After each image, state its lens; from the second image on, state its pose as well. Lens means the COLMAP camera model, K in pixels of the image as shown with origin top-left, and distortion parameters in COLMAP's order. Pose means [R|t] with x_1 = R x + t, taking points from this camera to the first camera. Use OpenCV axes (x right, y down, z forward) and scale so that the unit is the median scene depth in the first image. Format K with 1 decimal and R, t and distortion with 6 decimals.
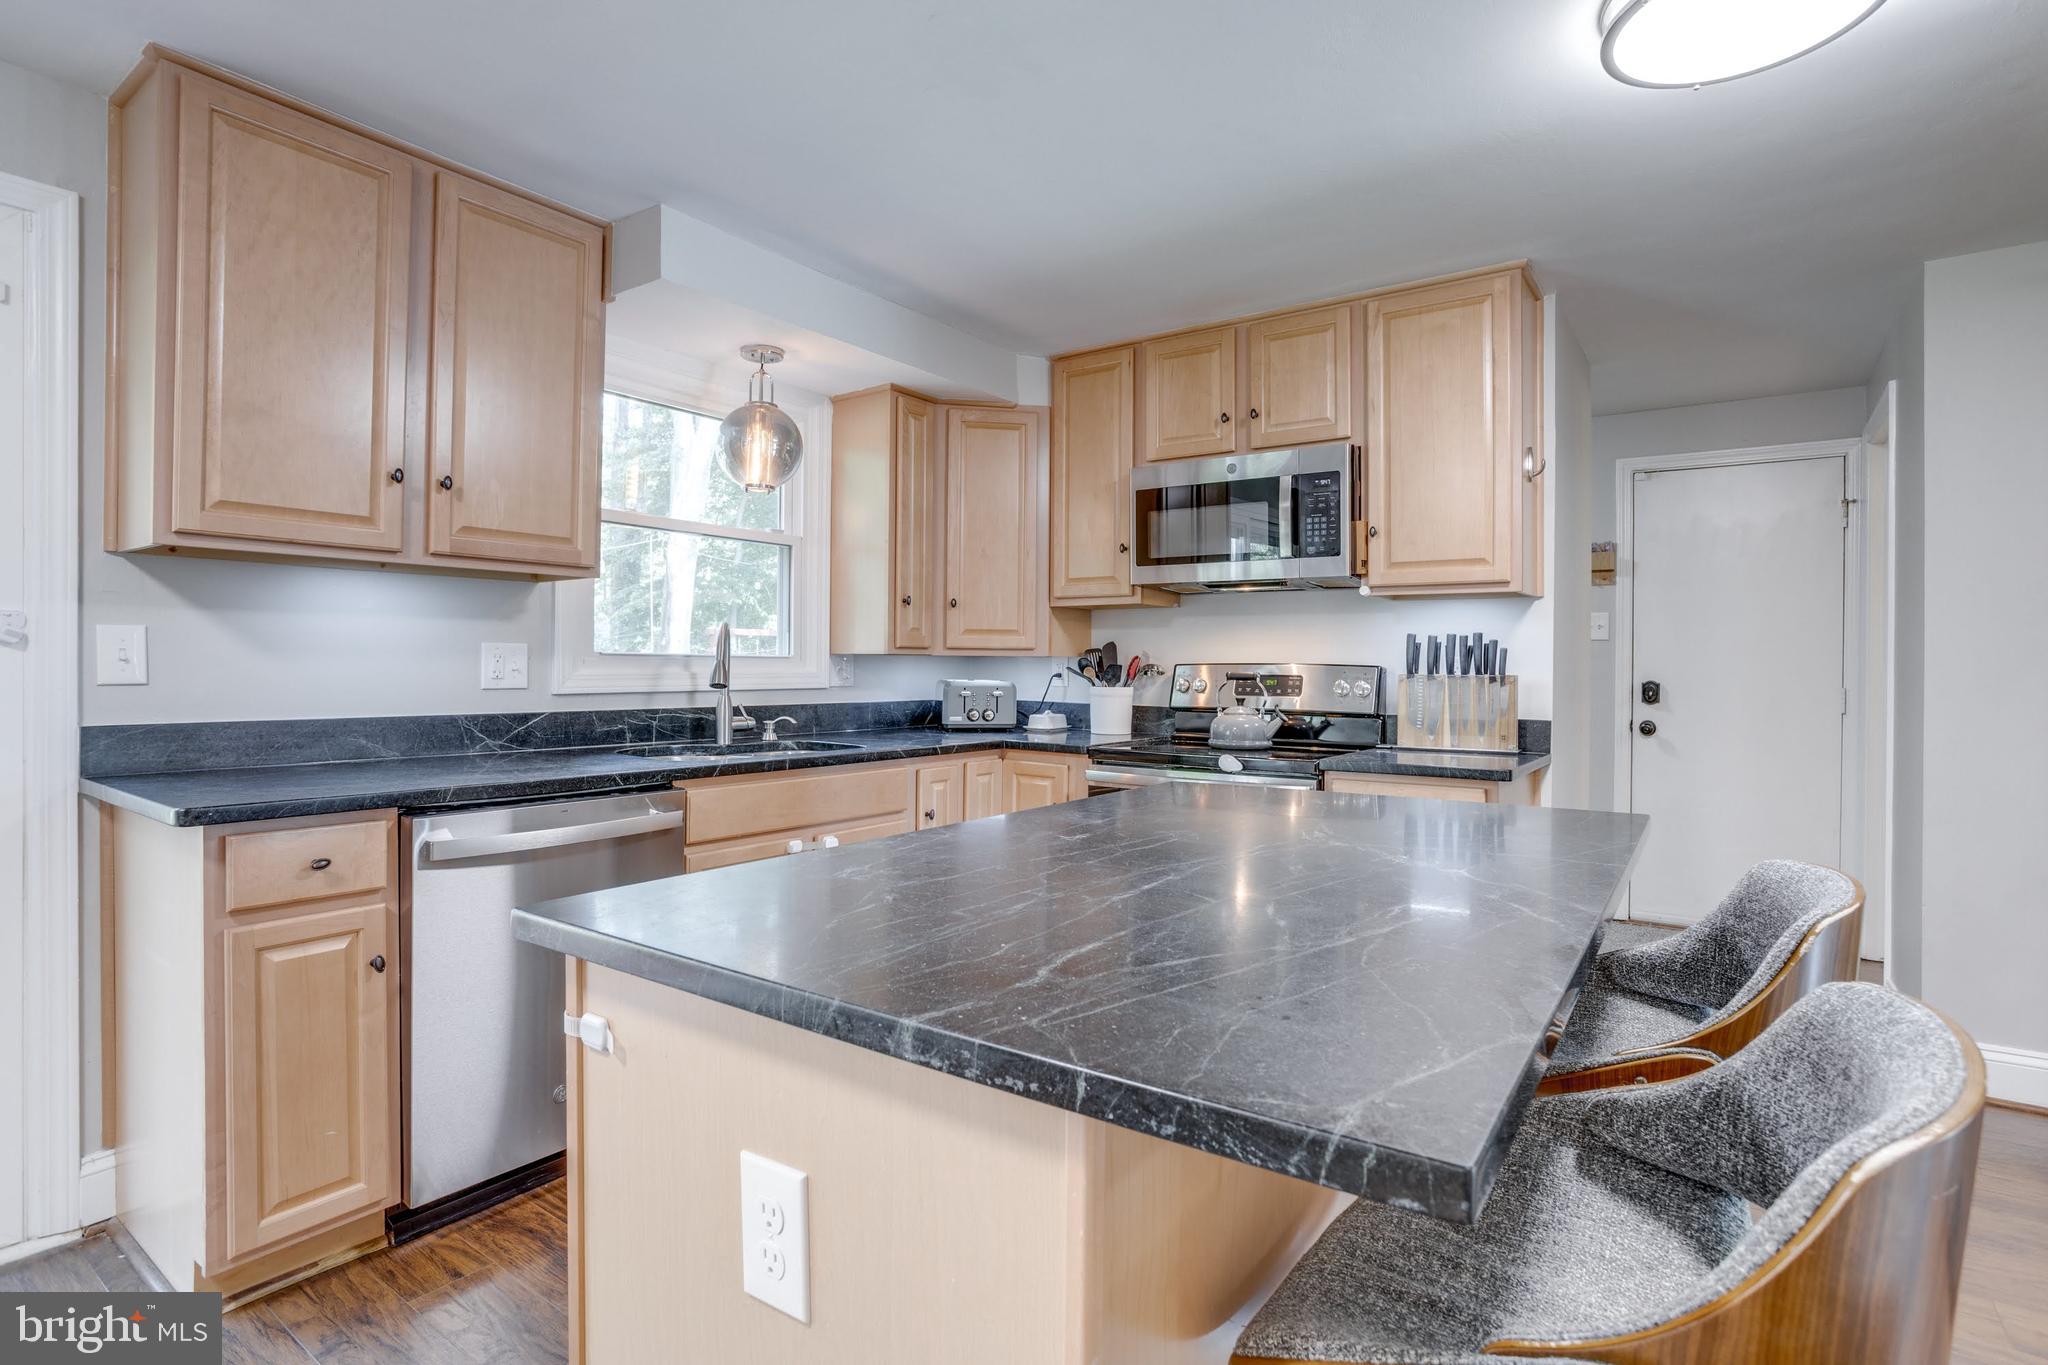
lens RADIAL K [[1016.3, 0, 1014.8], [0, 1016.3, 668.6], [0, 0, 1]] dist [-0.014823, 0.000586]
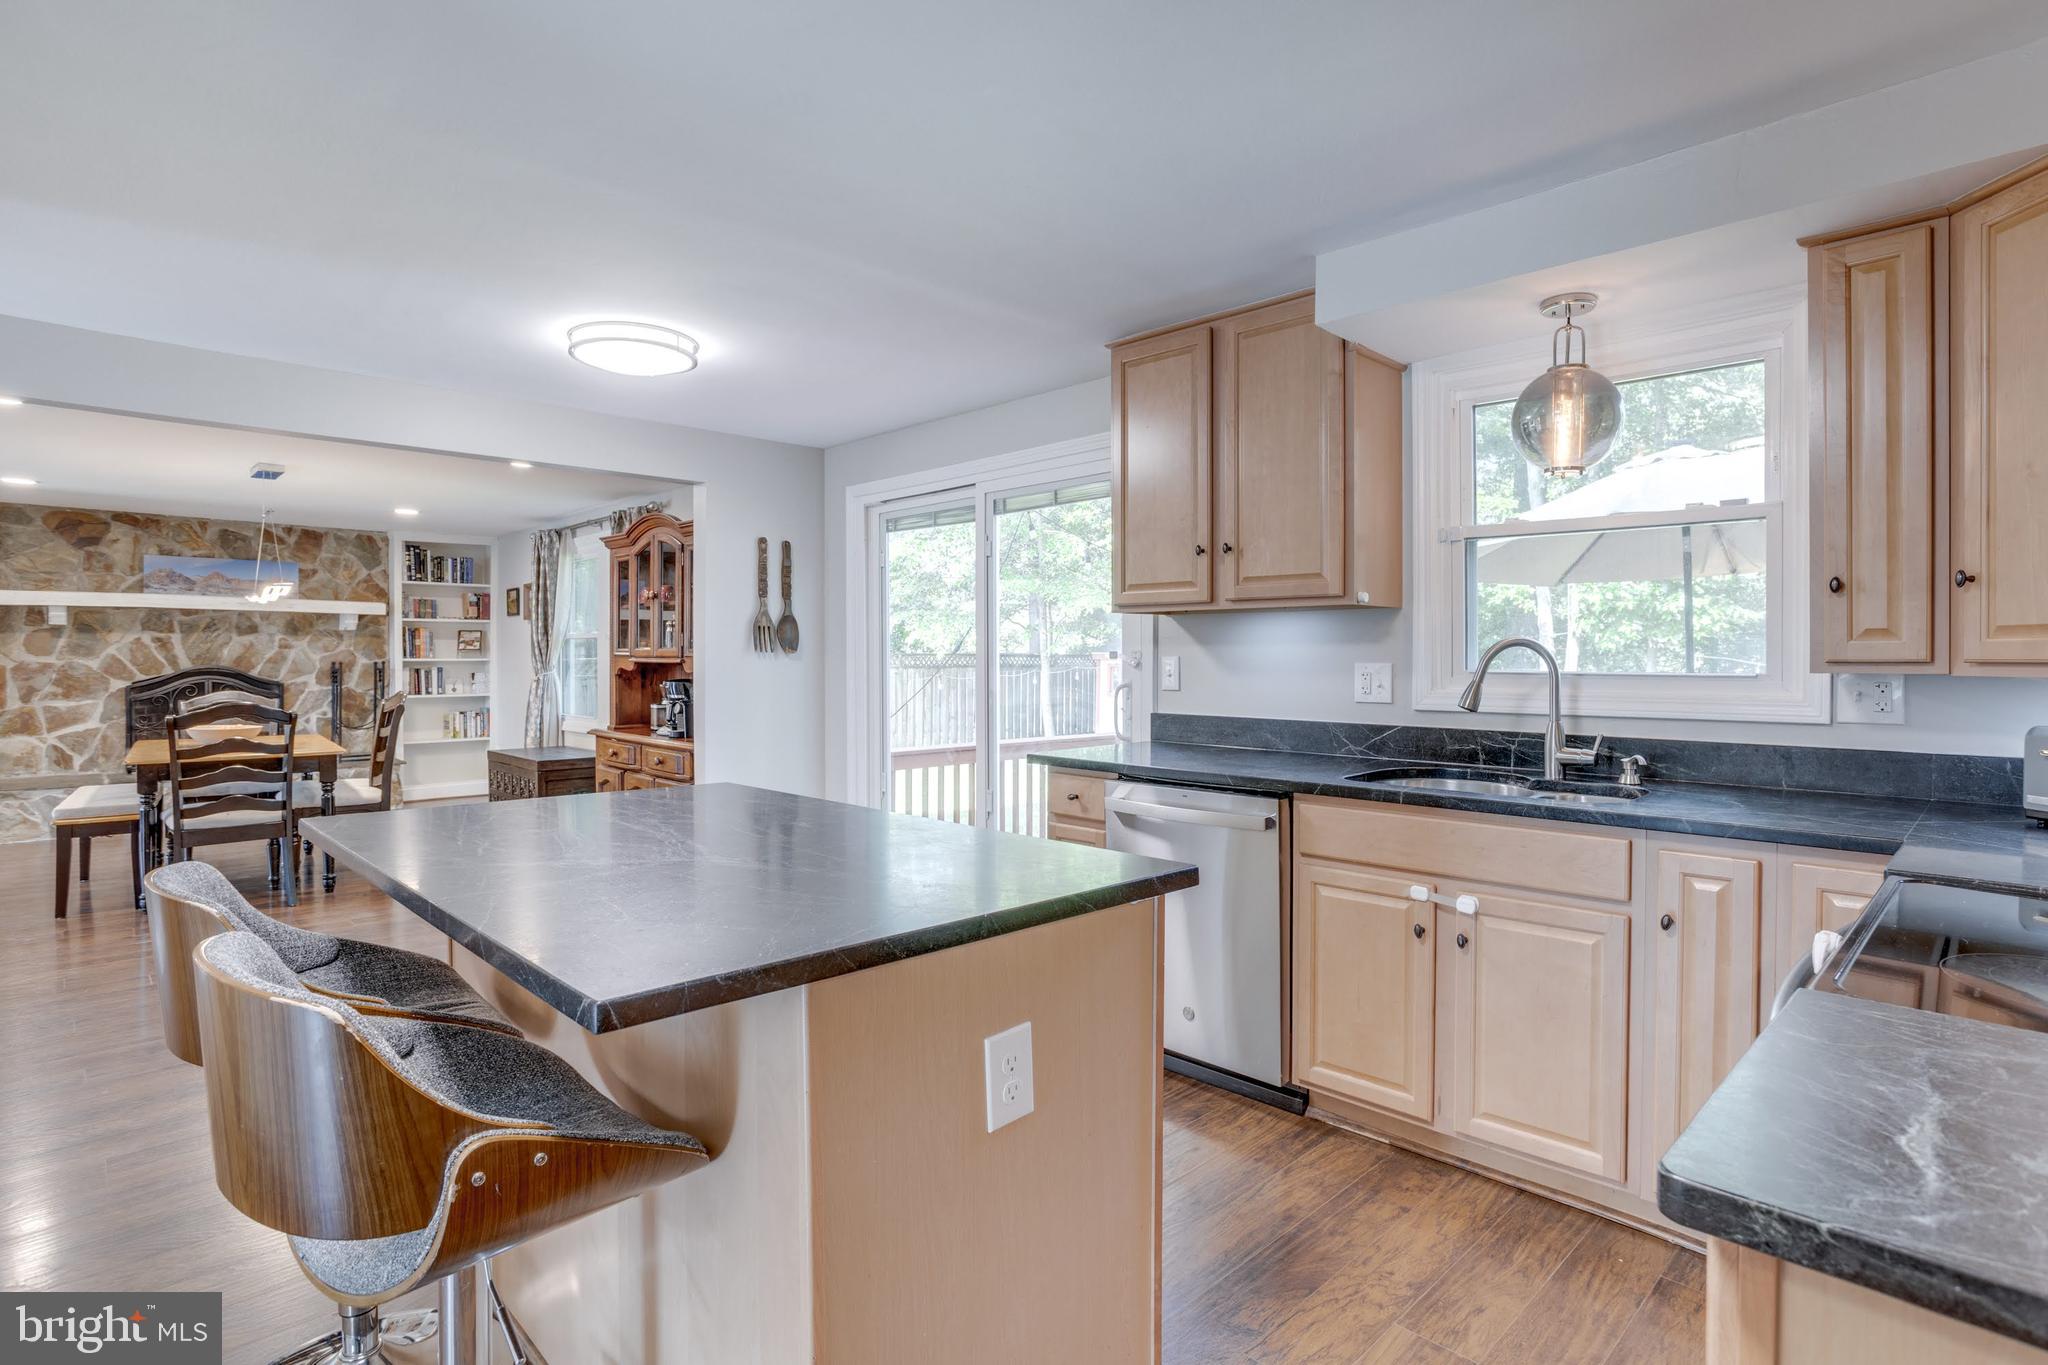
lens RADIAL K [[1016.3, 0, 1037.6], [0, 1016.3, 677.7], [0, 0, 1]] dist [-0.014823, 0.000586]
pose [[-0.155621, 0.012185, -0.987742, 0.667540], [-0.003470, 0.999911, 0.012882, -0.021062], [0.987811, 0.005432, -0.155565, 0.773116]]
